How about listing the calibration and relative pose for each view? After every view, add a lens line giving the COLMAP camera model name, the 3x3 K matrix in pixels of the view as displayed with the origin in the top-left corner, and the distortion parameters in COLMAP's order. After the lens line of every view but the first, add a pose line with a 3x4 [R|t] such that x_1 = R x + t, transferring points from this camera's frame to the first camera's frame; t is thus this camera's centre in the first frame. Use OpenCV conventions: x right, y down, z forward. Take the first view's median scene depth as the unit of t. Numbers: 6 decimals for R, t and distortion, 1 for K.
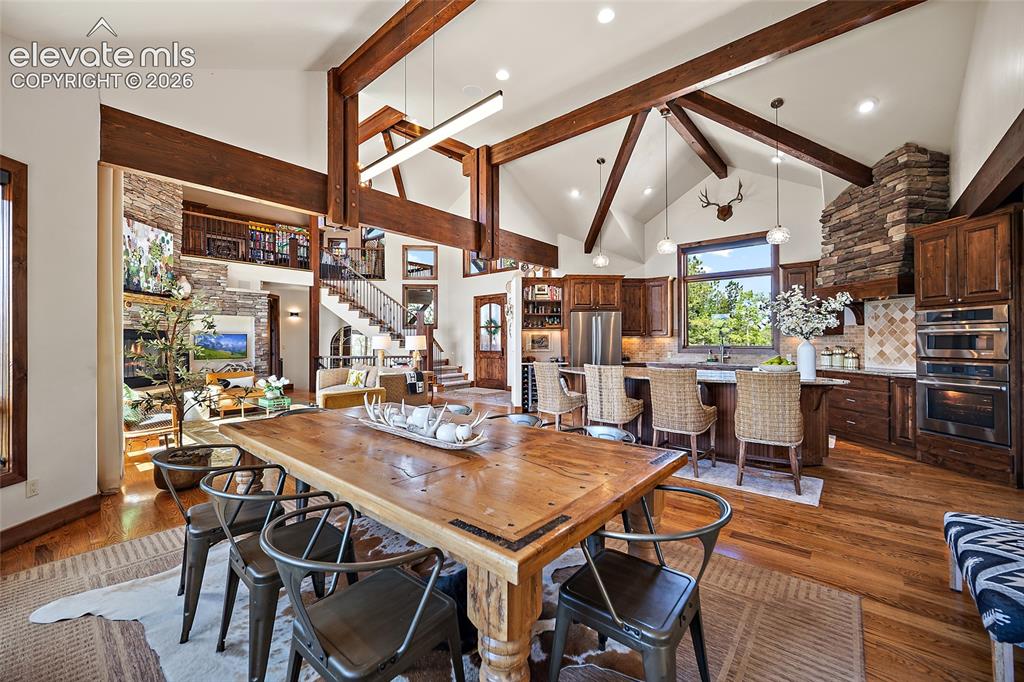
lens RADIAL K [[402.8, 0, 511.9], [0, 402.8, 339.4], [0, 0, 1]] dist [-0.002008, -0.000349]
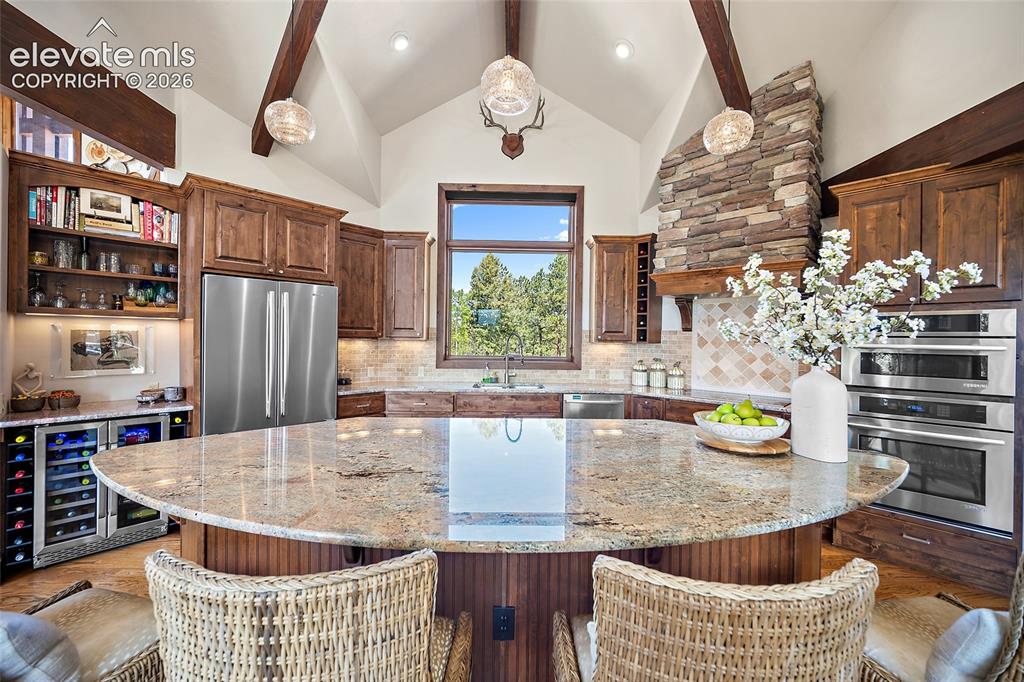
lens RADIAL K [[402.8, 0, 514.7], [0, 402.8, 339.3], [0, 0, 1]] dist [-0.002008, -0.000349]
pose [[0.745508, 0.012875, 0.666372, 0.111650], [-0.019246, 0.999812, 0.002214, -0.012258], [-0.666218, -0.014476, 0.745616, 0.505275]]
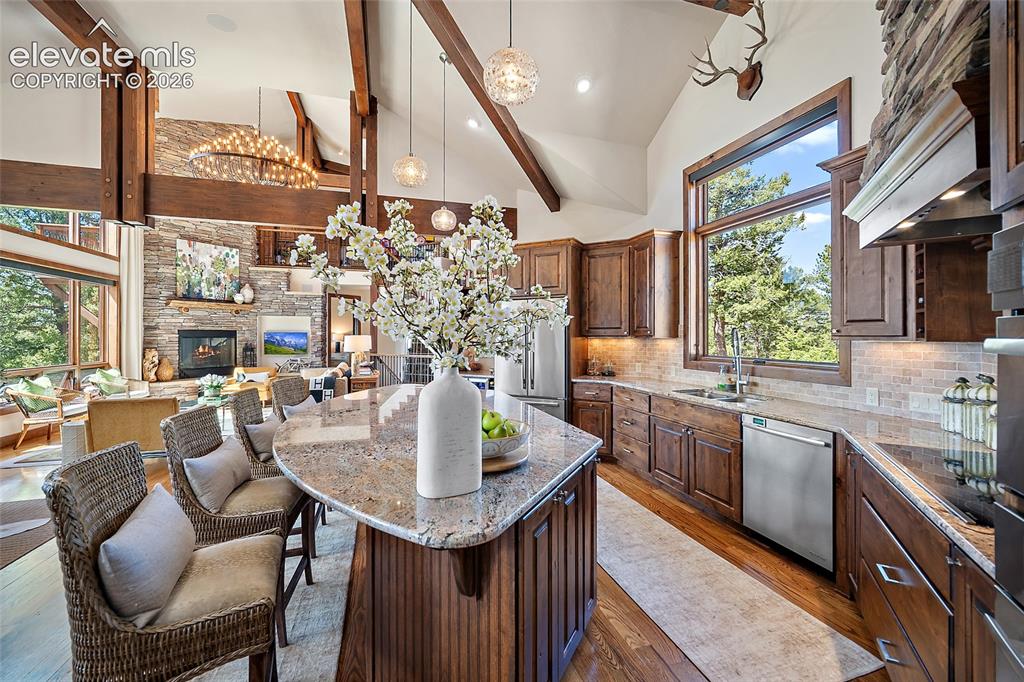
lens RADIAL K [[413.2, 0, 518.5], [0, 413.2, 333.7], [0, 0, 1]] dist [-0.008615, 0.000008]
pose [[0.847495, 0.001568, -0.530801, 0.536253], [-0.000949, 0.999999, 0.001440, -0.014308], [0.530802, -0.000717, 0.847495, 0.423545]]
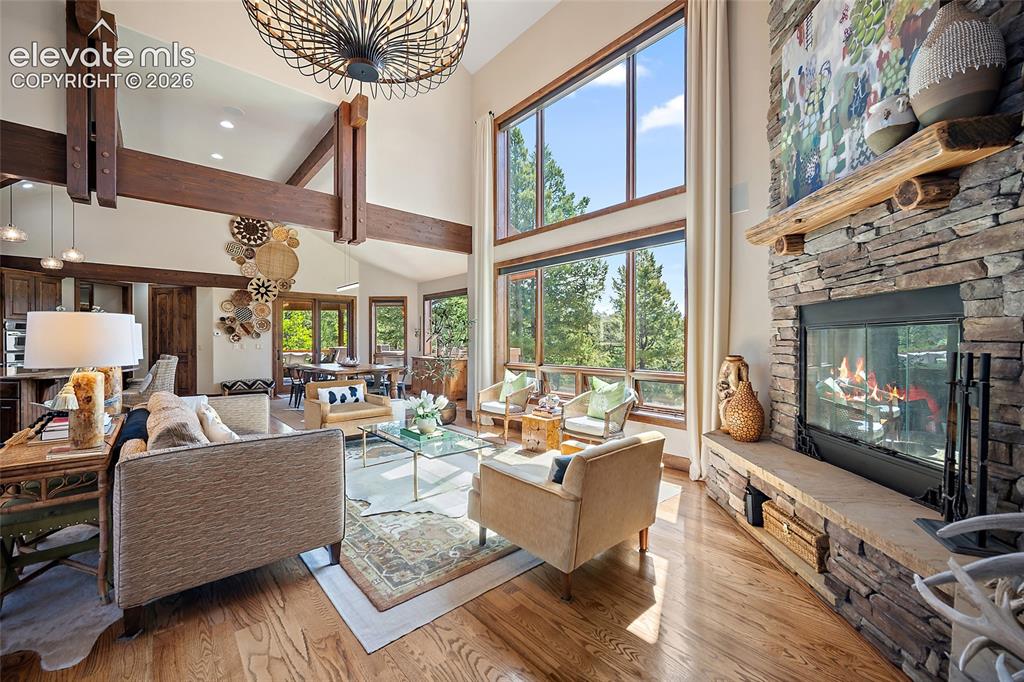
lens RADIAL K [[402.8, 0, 514.5], [0, 402.8, 343.9], [0, 0, 1]] dist [-0.002008, -0.000349]
pose [[-0.990777, 0.003961, 0.135446, -0.664108], [0.003799, 0.999992, -0.001459, 0.014885], [-0.135451, -0.000931, -0.990784, 1.315961]]
